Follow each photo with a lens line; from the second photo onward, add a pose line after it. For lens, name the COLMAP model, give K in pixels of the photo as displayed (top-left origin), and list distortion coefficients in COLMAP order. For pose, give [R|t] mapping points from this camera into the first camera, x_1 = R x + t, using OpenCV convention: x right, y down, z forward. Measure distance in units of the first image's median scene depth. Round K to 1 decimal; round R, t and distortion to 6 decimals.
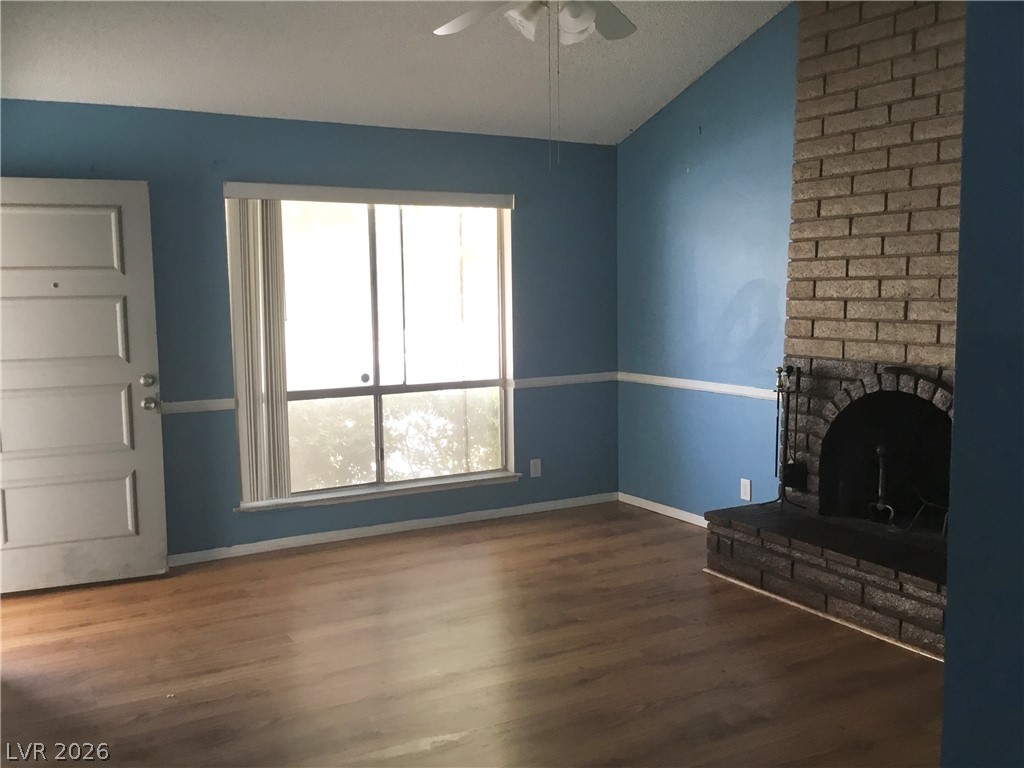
lens RADIAL K [[1002.3, 0, 487.6], [0, 1002.3, 380.9], [0, 0, 1]] dist [0.139092, -0.294111]
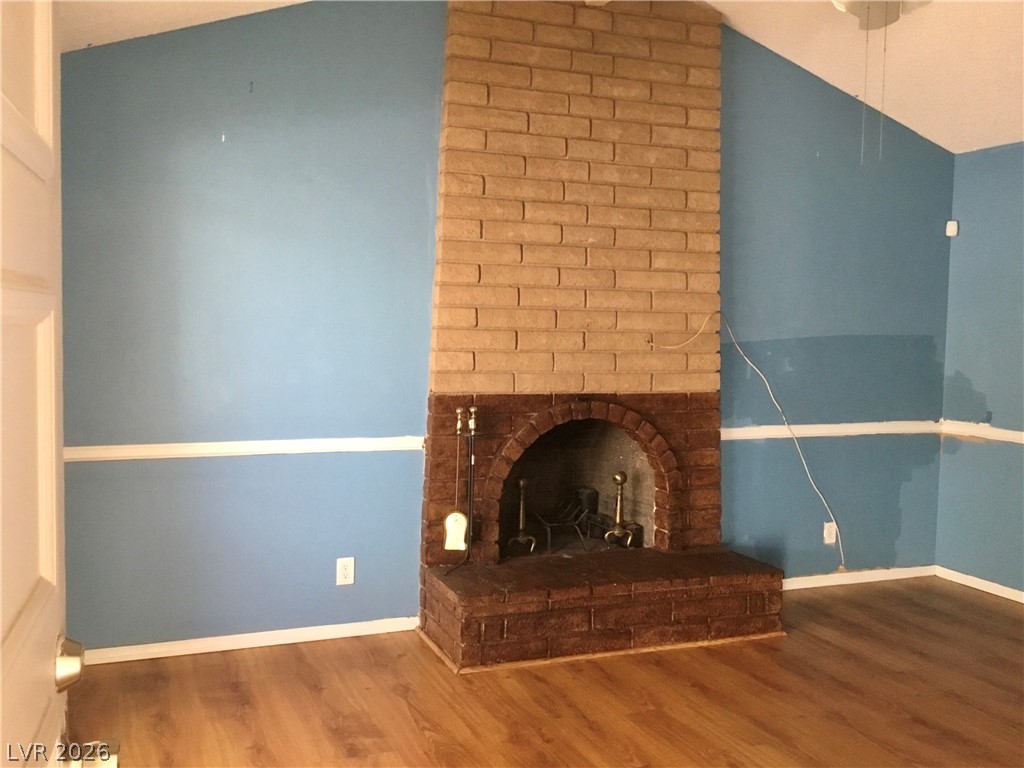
lens RADIAL K [[1002.3, 0, 487.6], [0, 1002.3, 380.9], [0, 0, 1]] dist [0.139092, -0.294111]
pose [[0.089868, -0.040023, 0.995149, -0.582171], [0.076170, 0.996542, 0.033200, -0.065706], [-0.993037, 0.072817, 0.092606, 0.937648]]
